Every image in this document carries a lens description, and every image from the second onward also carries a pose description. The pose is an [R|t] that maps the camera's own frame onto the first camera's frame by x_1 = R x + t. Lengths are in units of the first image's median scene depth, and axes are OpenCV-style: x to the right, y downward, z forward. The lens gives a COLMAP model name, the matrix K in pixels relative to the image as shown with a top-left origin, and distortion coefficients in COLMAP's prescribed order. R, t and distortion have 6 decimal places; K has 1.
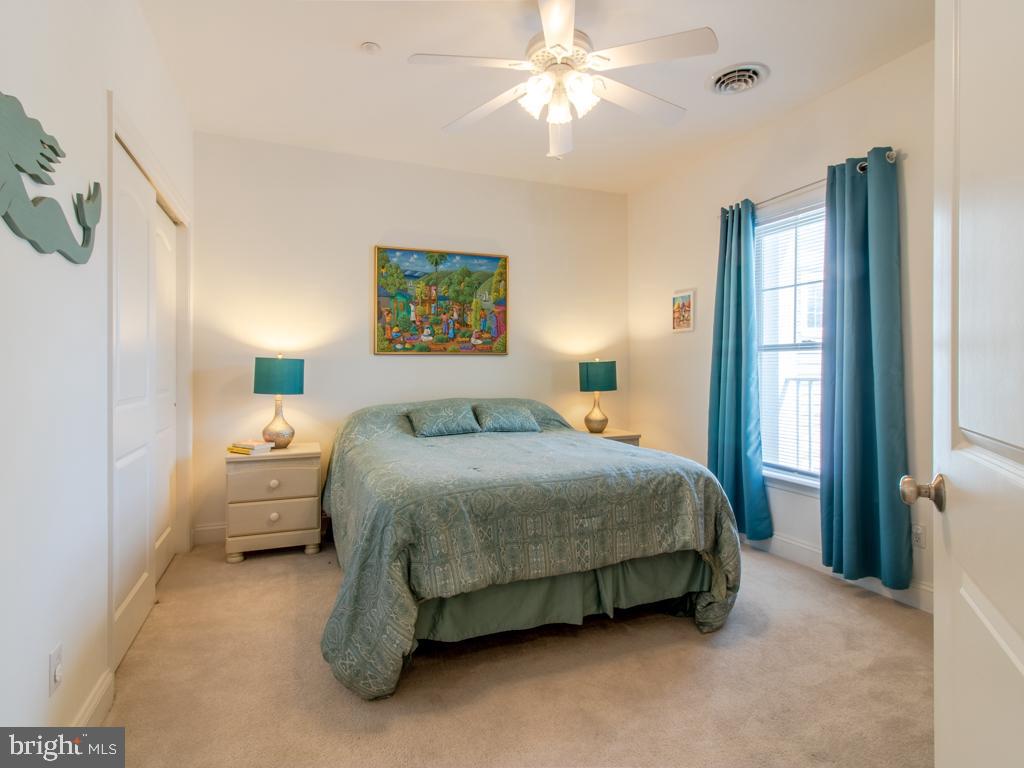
lens RADIAL K [[570.6, 0, 512.2], [0, 570.6, 372.5], [0, 0, 1]] dist [0.000177, 0.000529]
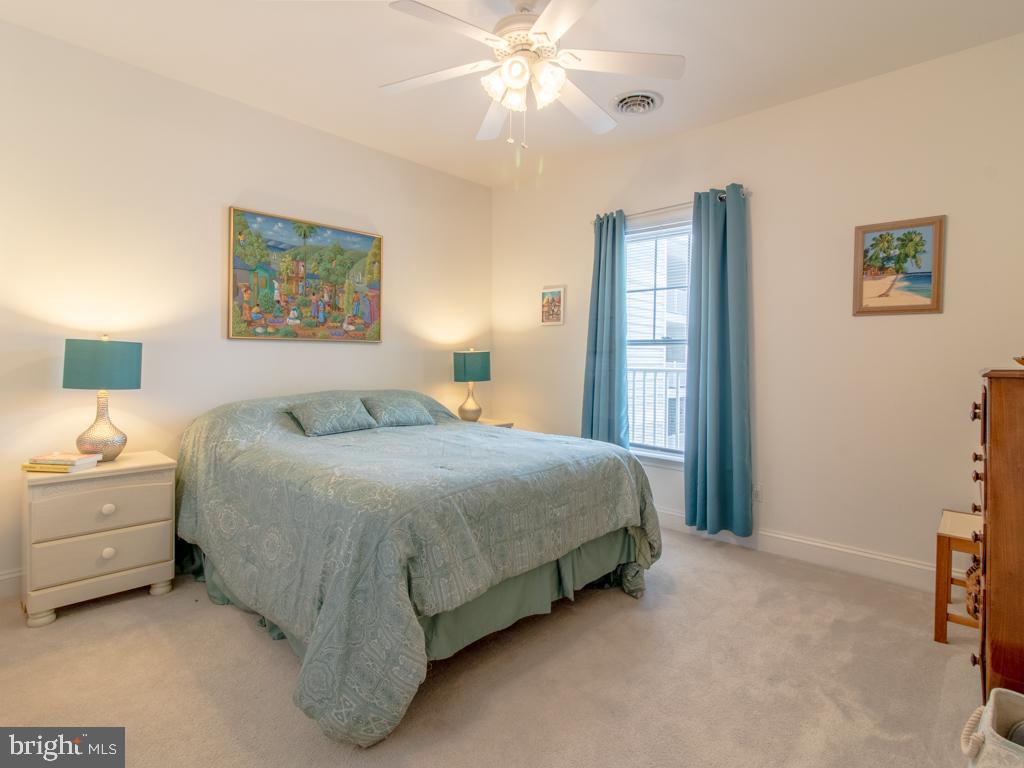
lens RADIAL K [[568.1, 0, 513.1], [0, 568.1, 366.7], [0, 0, 1]] dist [-0.001207, -0.000315]
pose [[0.888837, 0.003993, 0.458206, -0.285665], [-0.008622, 0.999931, 0.008013, -0.002027], [-0.458142, -0.011073, 0.888810, 0.098392]]
